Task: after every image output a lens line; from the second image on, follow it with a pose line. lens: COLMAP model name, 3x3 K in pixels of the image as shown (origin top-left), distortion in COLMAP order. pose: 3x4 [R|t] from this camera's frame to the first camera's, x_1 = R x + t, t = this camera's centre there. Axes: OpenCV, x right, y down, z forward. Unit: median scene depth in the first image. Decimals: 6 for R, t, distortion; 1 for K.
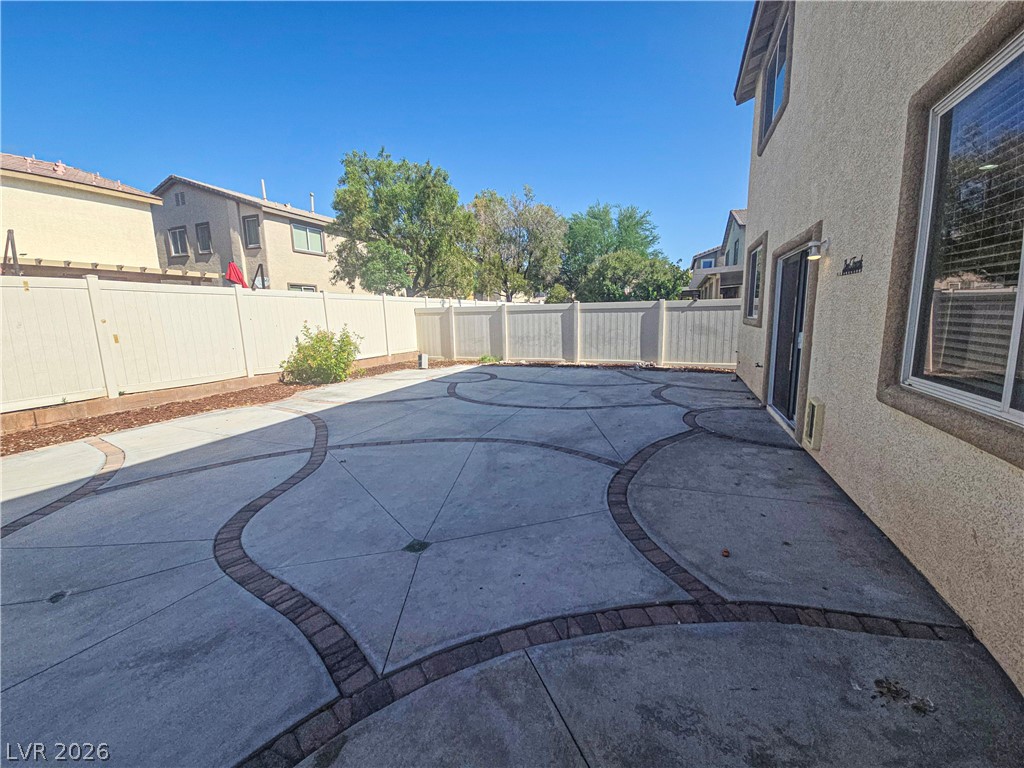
lens RADIAL K [[419.4, 0, 507.2], [0, 419.4, 383.3], [0, 0, 1]] dist [0.001147, 0.000202]
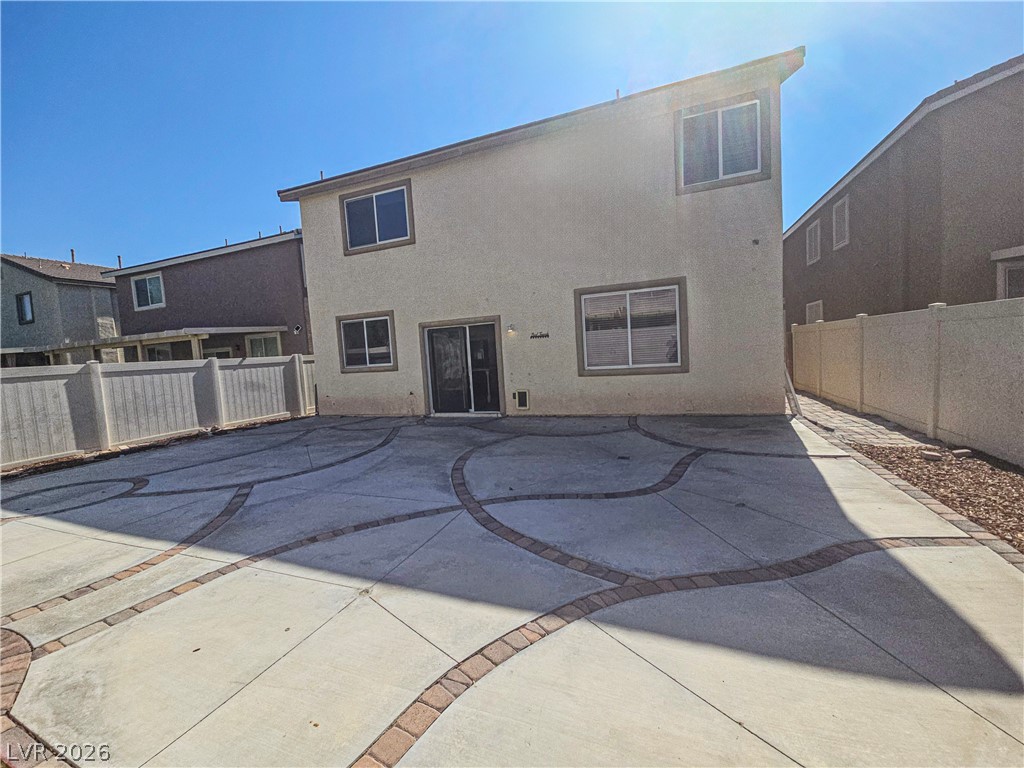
lens RADIAL K [[419.4, 0, 507.7], [0, 419.4, 381.1], [0, 0, 1]] dist [0.001147, 0.000202]
pose [[-0.022640, -0.052277, 0.998376, -0.591228], [0.223384, 0.973119, 0.056020, -0.057315], [-0.974468, 0.224289, -0.010354, 0.395571]]
